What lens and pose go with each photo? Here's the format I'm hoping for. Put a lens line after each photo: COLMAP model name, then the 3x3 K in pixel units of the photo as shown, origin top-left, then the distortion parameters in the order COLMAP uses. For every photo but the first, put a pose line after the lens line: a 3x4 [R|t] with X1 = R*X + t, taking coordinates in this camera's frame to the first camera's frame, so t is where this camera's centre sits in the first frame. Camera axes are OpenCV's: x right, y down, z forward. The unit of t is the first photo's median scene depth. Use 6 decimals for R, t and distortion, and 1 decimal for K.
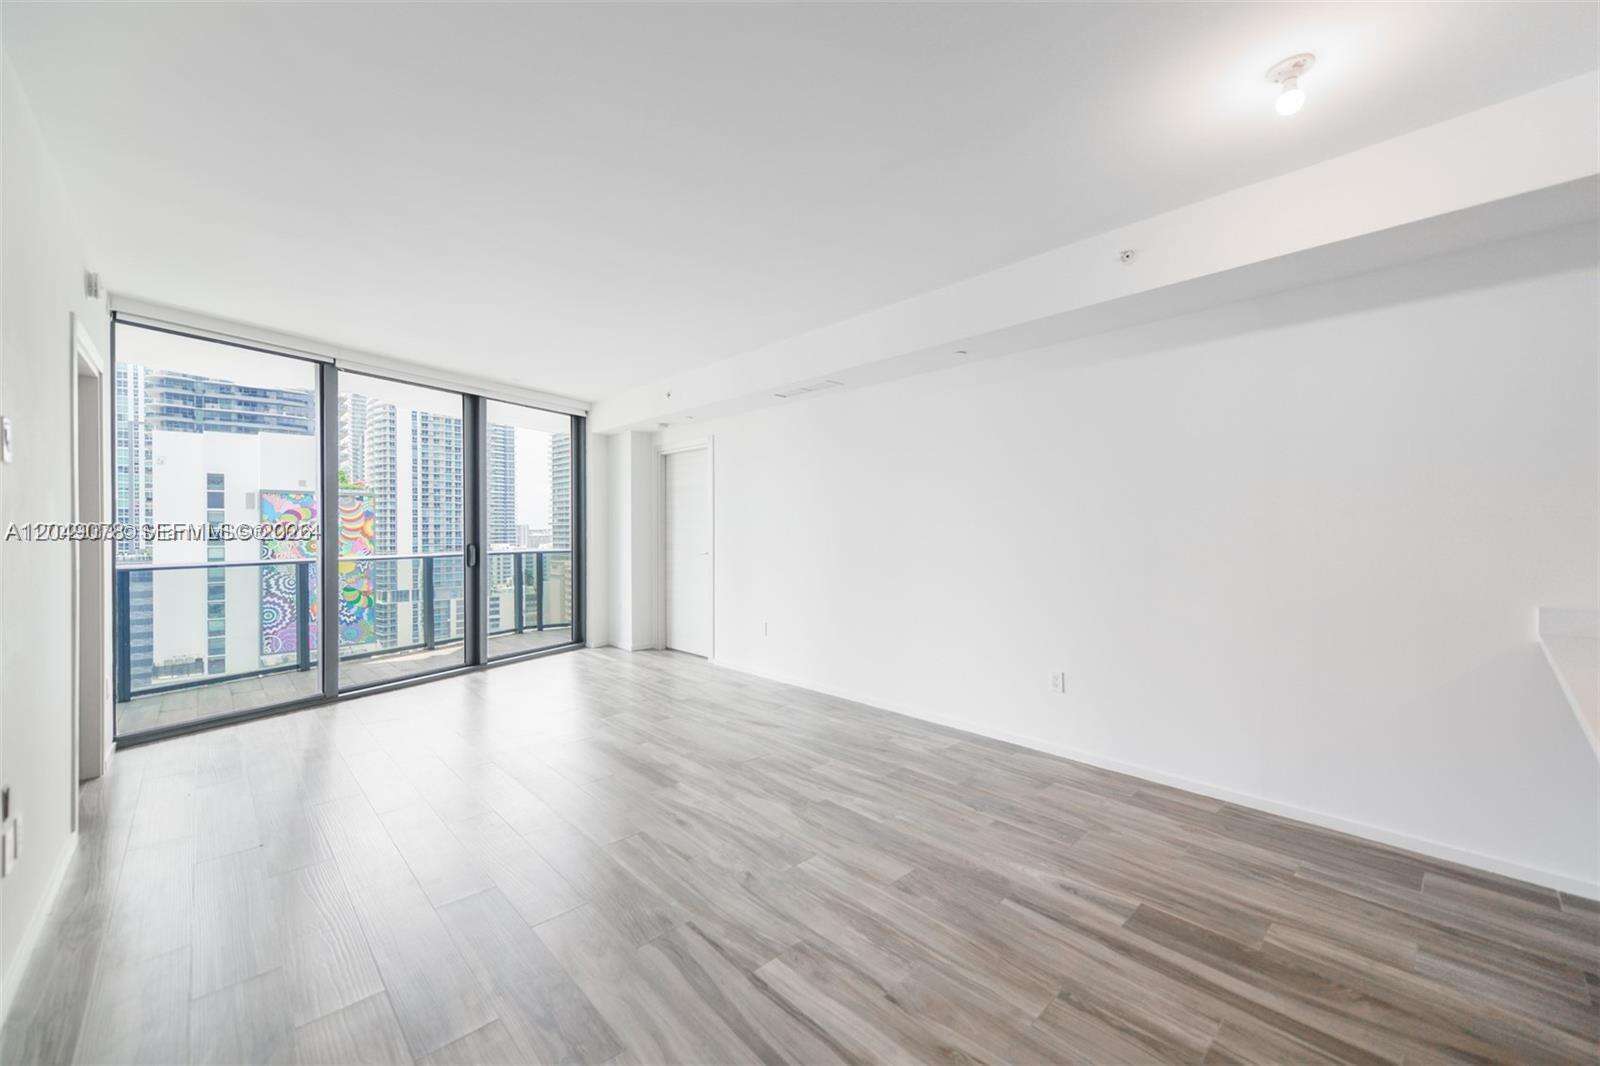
lens RADIAL K [[626.6, 0, 800.6], [0, 626.6, 531.3], [0, 0, 1]] dist [0.012293, -0.000423]
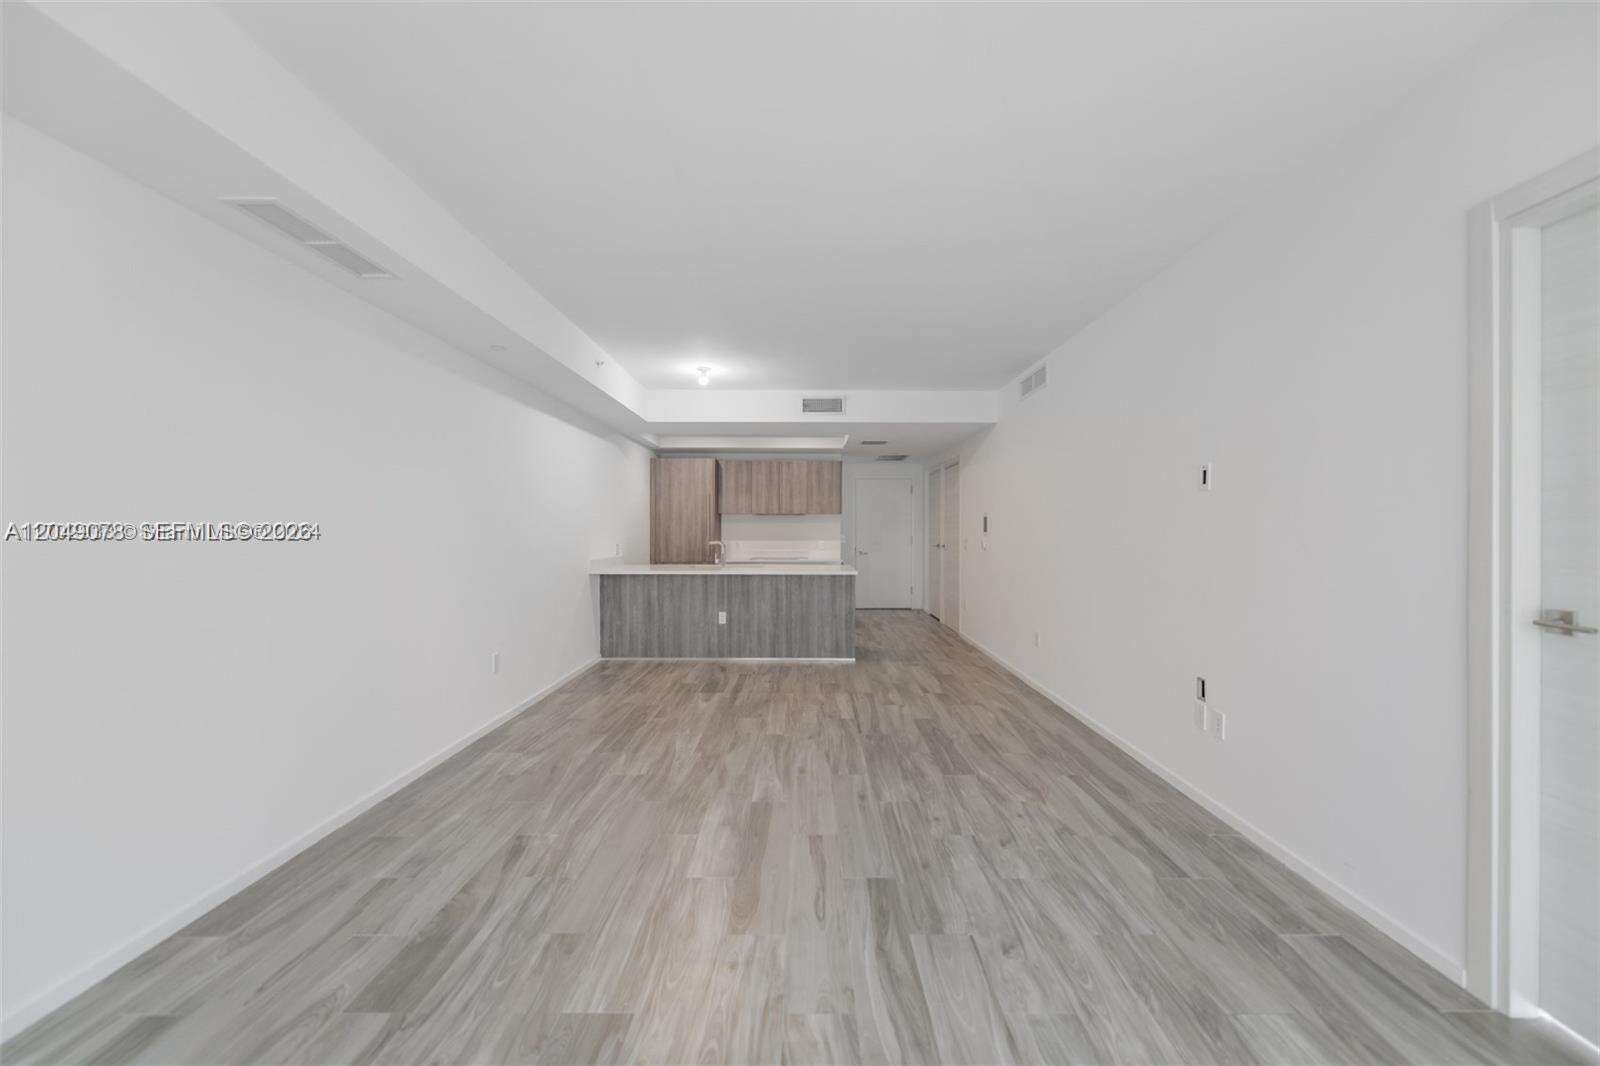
lens RADIAL K [[632.3, 0, 806.9], [0, 632.3, 531.8], [0, 0, 1]] dist [0.001681, -0.003025]
pose [[-0.727669, -0.000989, 0.685927, -0.845343], [0.003533, 0.999980, 0.005190, -0.005290], [-0.685919, 0.006200, -0.727652, 1.534635]]
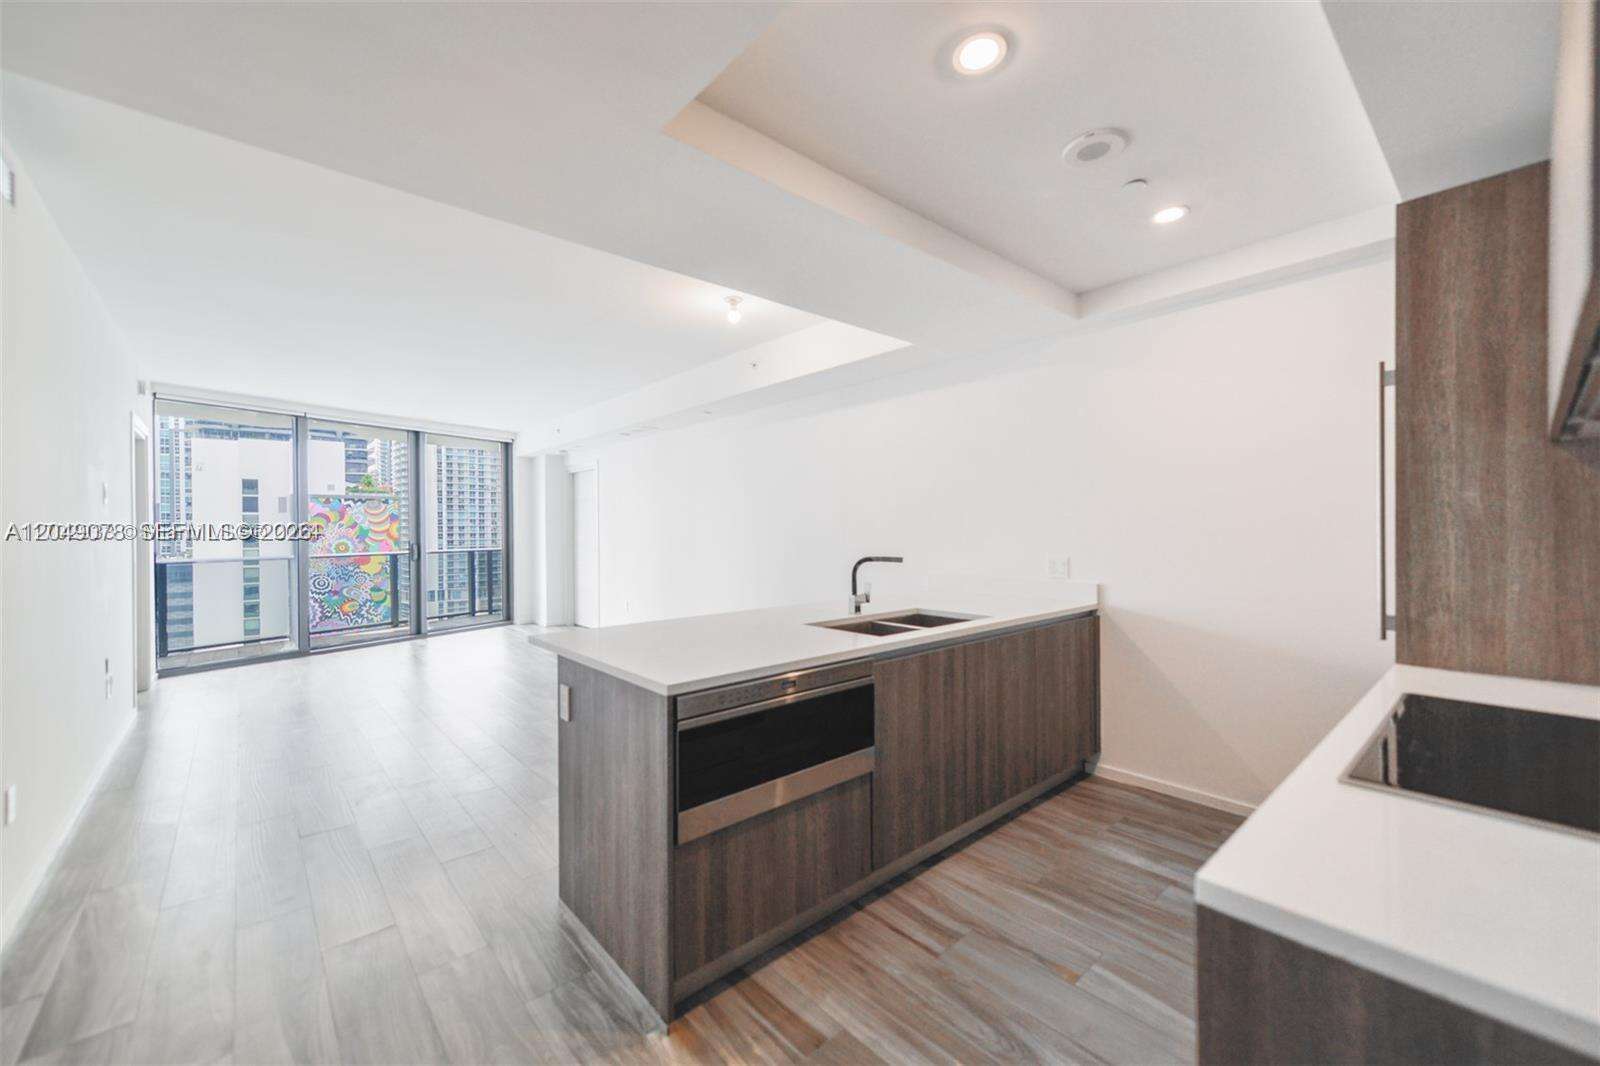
lens RADIAL K [[630.3, 0, 800.2], [0, 630.3, 531.1], [0, 0, 1]] dist [0.012915, -0.000357]
pose [[0.999374, -0.006163, -0.034826, 0.581949], [0.006192, 0.999981, 0.000729, -0.003231], [0.034820, -0.000944, 0.999393, -0.535562]]
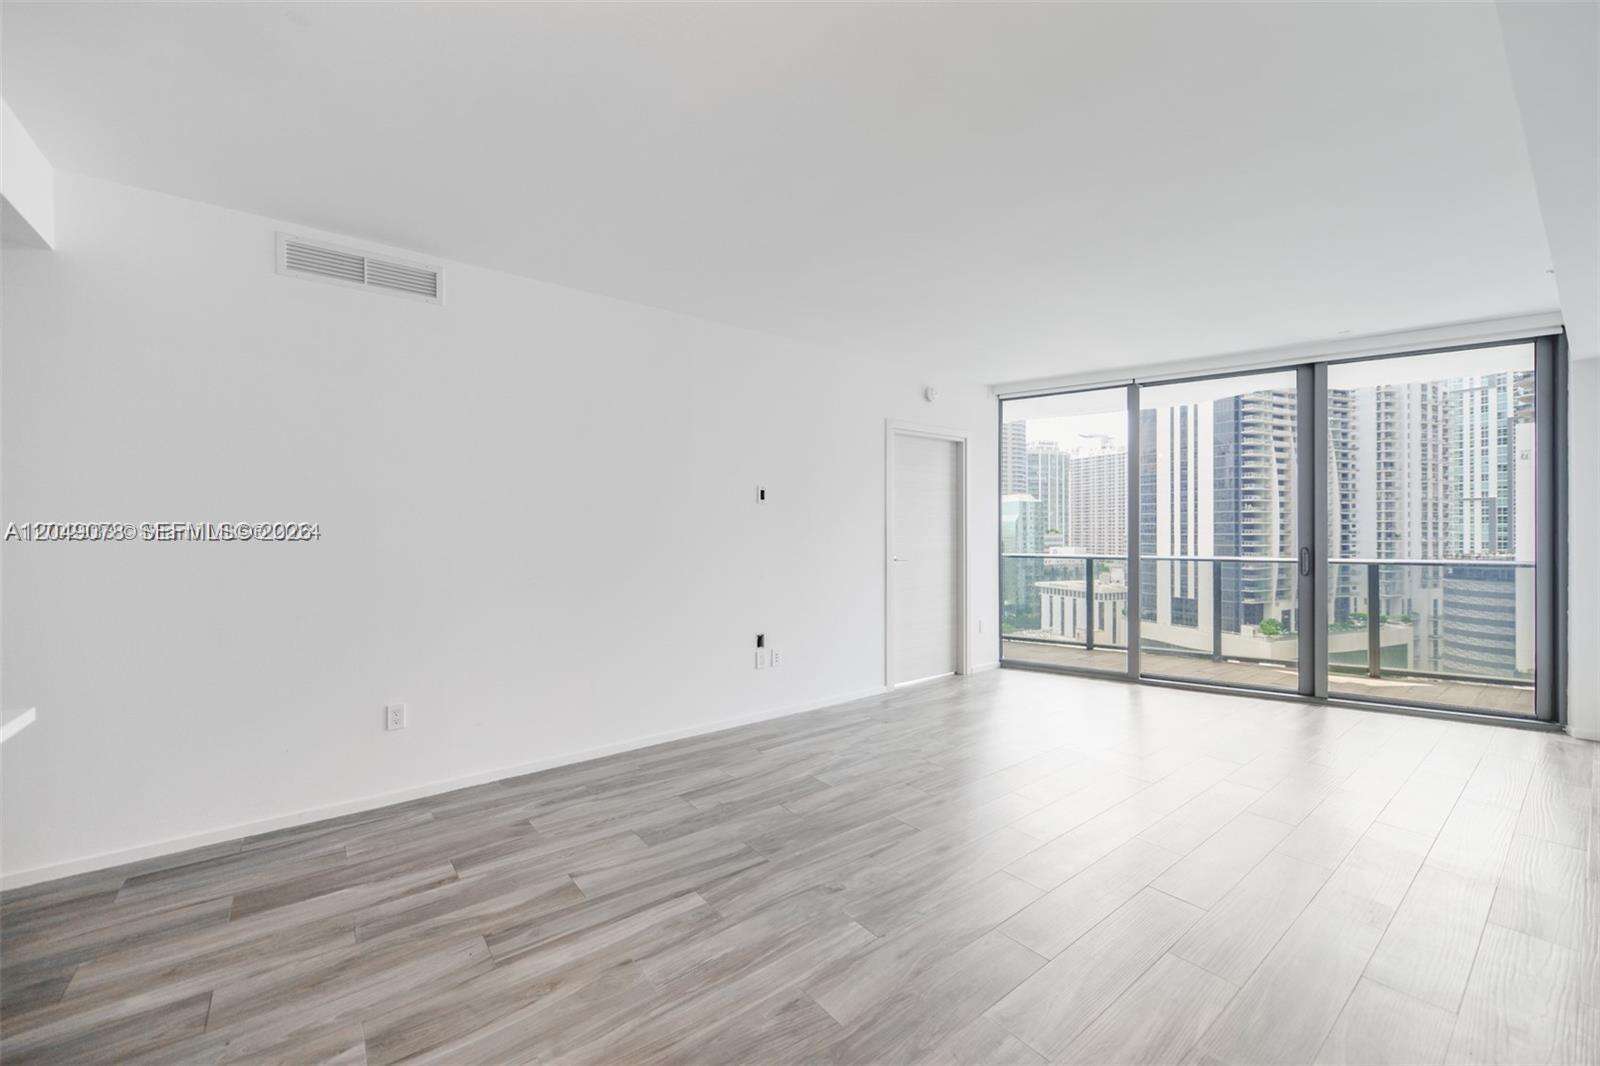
lens RADIAL K [[626.6, 0, 801.9], [0, 626.6, 529.3], [0, 0, 1]] dist [0.001019, 0.000275]
pose [[-0.095310, 0.000326, -0.995448, 0.610118], [-0.001669, 0.999998, 0.000488, -0.005320], [0.995446, 0.001708, -0.095310, 0.717425]]
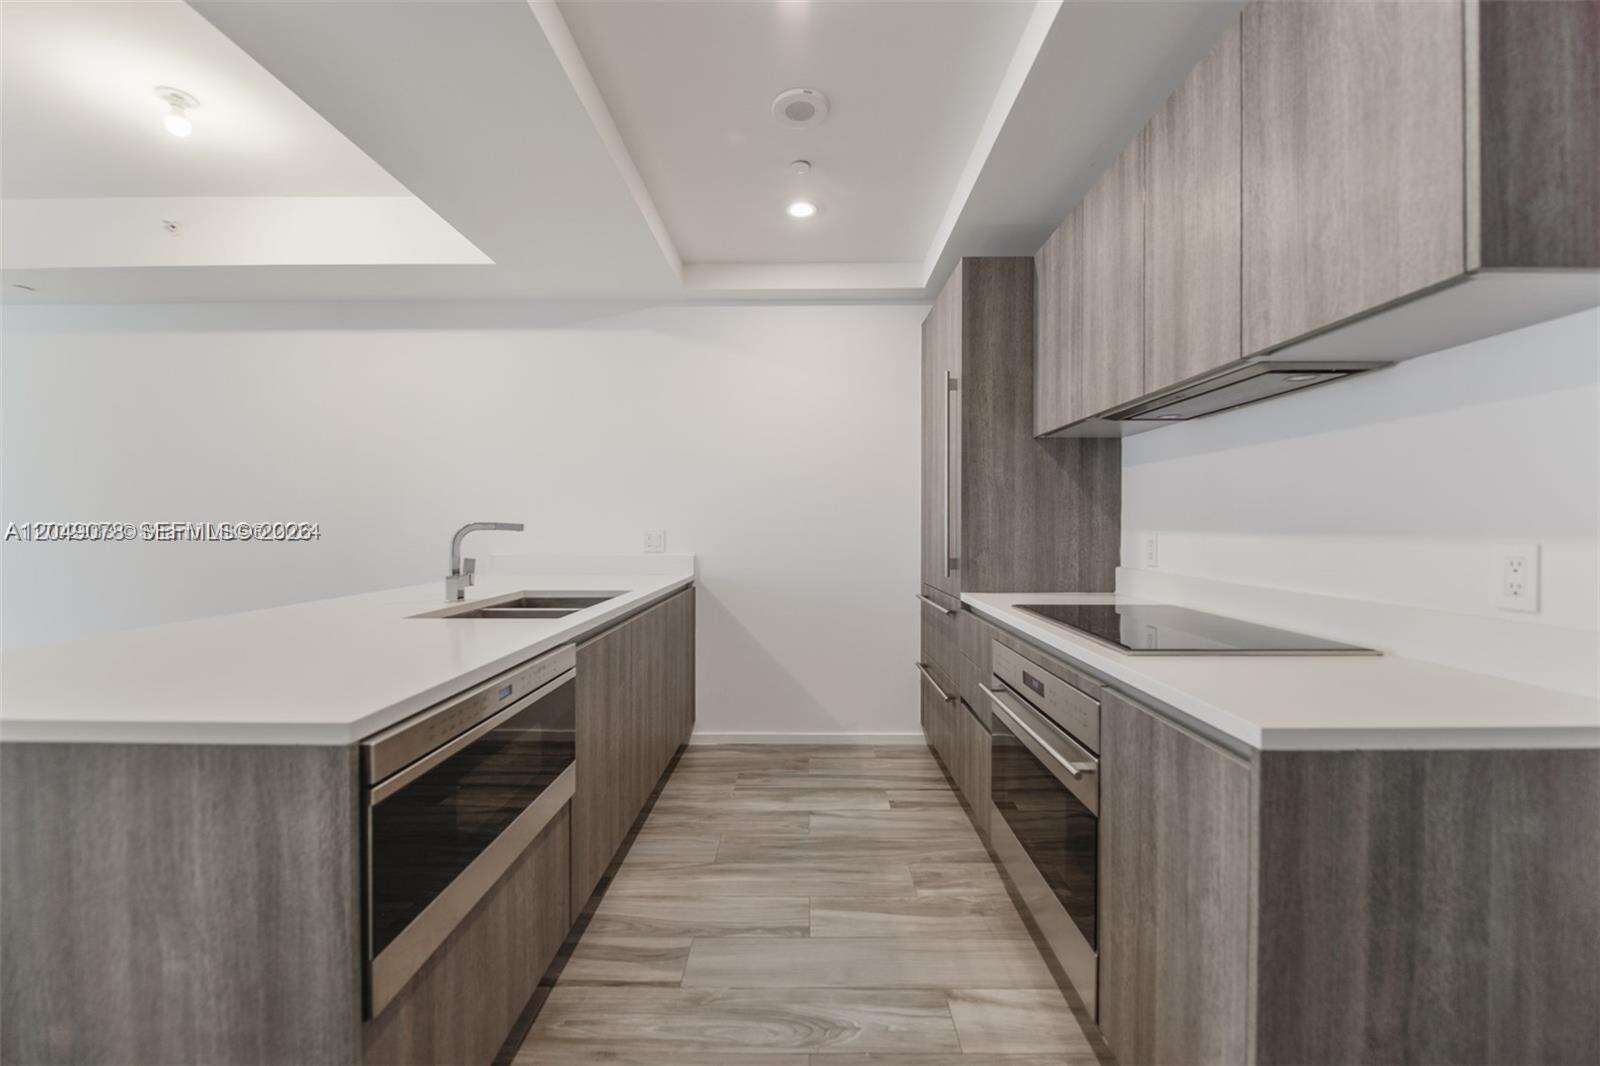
lens RADIAL K [[637.6, 0, 803.1], [0, 637.6, 530.7], [0, 0, 1]] dist [-0.008642, -0.000733]
pose [[0.692992, -0.003801, 0.720935, 0.408626], [-0.000482, 0.999983, 0.005736, 0.036863], [-0.720945, -0.004323, 0.692979, -0.358403]]
